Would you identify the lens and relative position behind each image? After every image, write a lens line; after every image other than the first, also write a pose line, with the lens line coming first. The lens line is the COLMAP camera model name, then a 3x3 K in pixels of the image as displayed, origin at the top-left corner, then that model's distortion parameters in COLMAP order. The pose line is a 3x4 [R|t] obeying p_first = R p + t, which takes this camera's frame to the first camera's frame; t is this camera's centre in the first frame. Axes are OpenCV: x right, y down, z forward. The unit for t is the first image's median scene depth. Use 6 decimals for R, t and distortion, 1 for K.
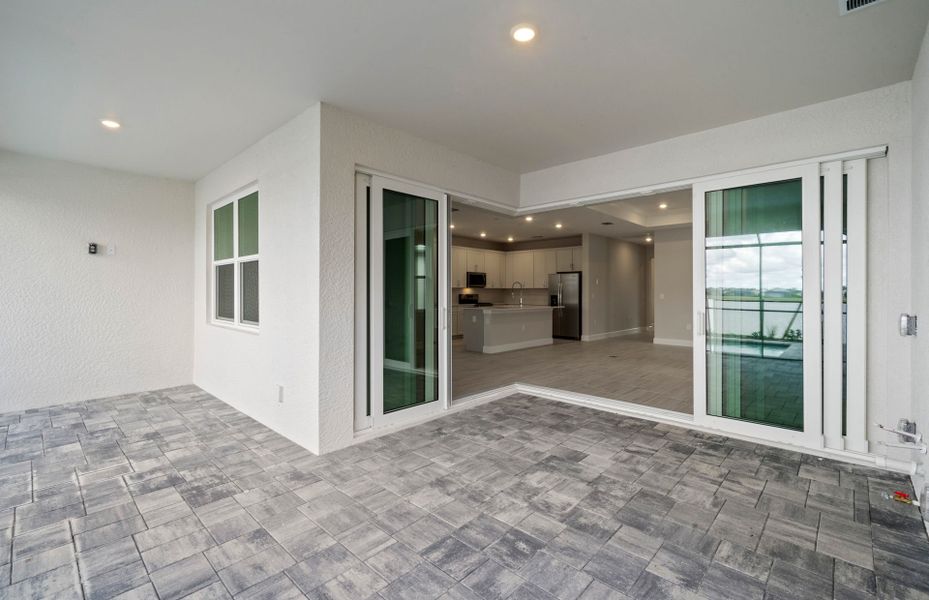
lens RADIAL K [[404.6, 0, 460.5], [0, 404.6, 294.0], [0, 0, 1]] dist [0.003520, 0.000499]
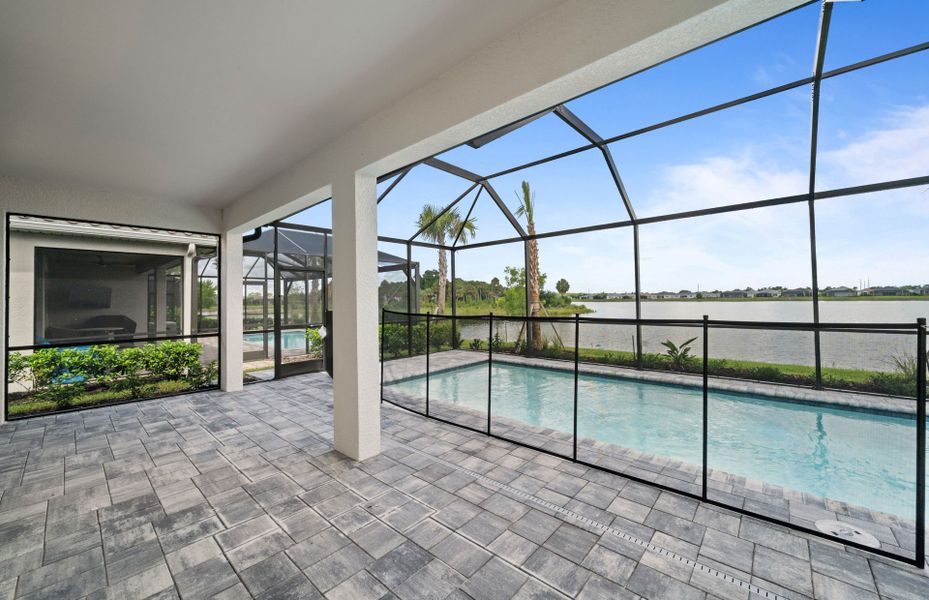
lens RADIAL K [[359.7, 0, 459.6], [0, 359.7, 295.6], [0, 0, 1]] dist [-0.000985, 0.000186]
pose [[-0.999820, 0.012782, -0.014042, -1.259832], [0.012875, 0.999896, -0.006511, -0.017634], [0.013958, -0.006691, -0.999880, 1.685364]]
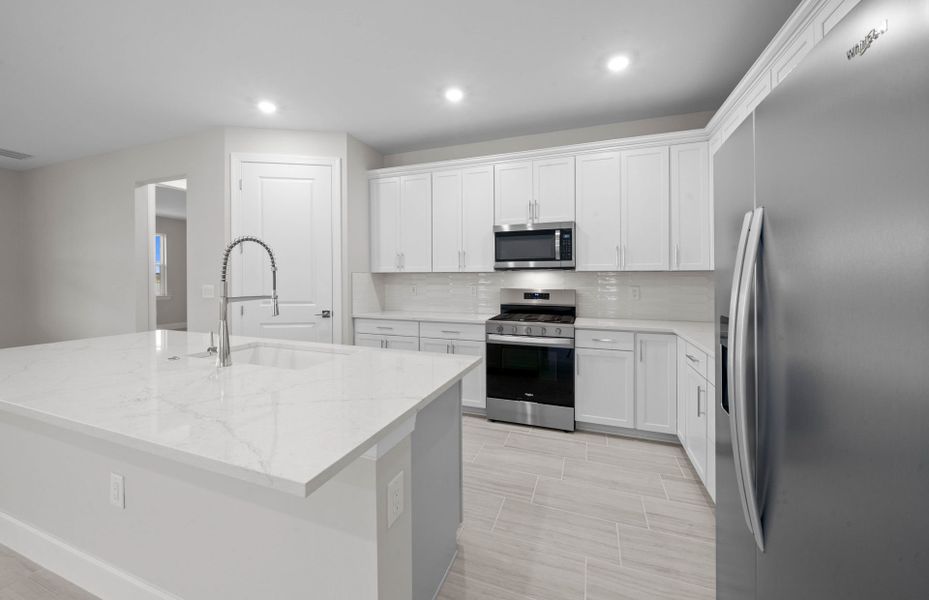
lens RADIAL K [[343.8, 0, 458.6], [0, 343.8, 280.2], [0, 0, 1]] dist [-0.002585, -0.000264]
pose [[0.393990, 0.000778, -0.919115, 1.052284], [-0.003523, 0.999994, -0.000663, -0.028524], [0.919108, 0.003499, 0.393990, 3.256798]]
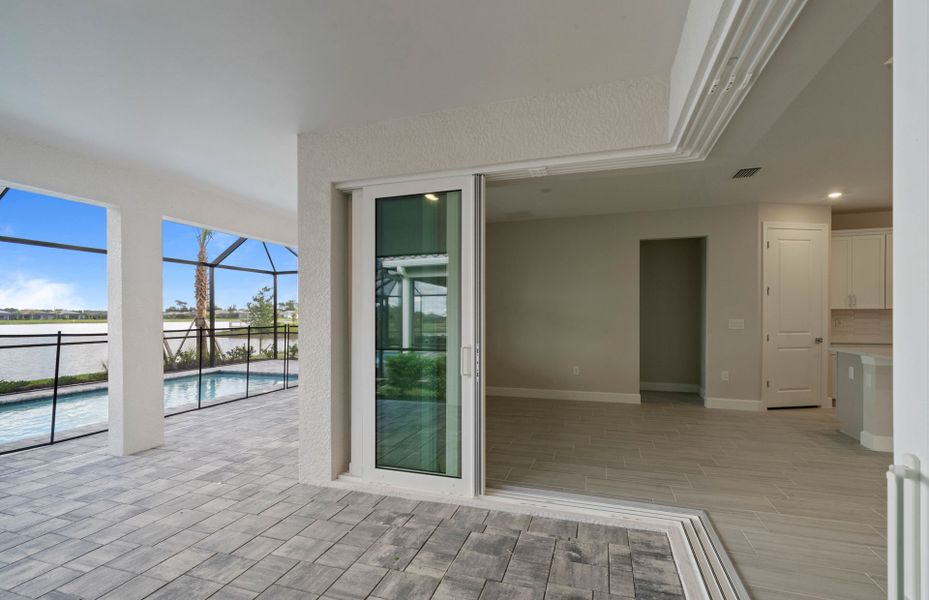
lens RADIAL K [[423.2, 0, 462.4], [0, 423.2, 320.5], [0, 0, 1]] dist [-0.001265, 0.000603]
pose [[0.428760, 0.004347, -0.903408, 0.852621], [0.001400, 0.999984, 0.005476, -0.016575], [0.903417, -0.003613, 0.428747, 0.993380]]
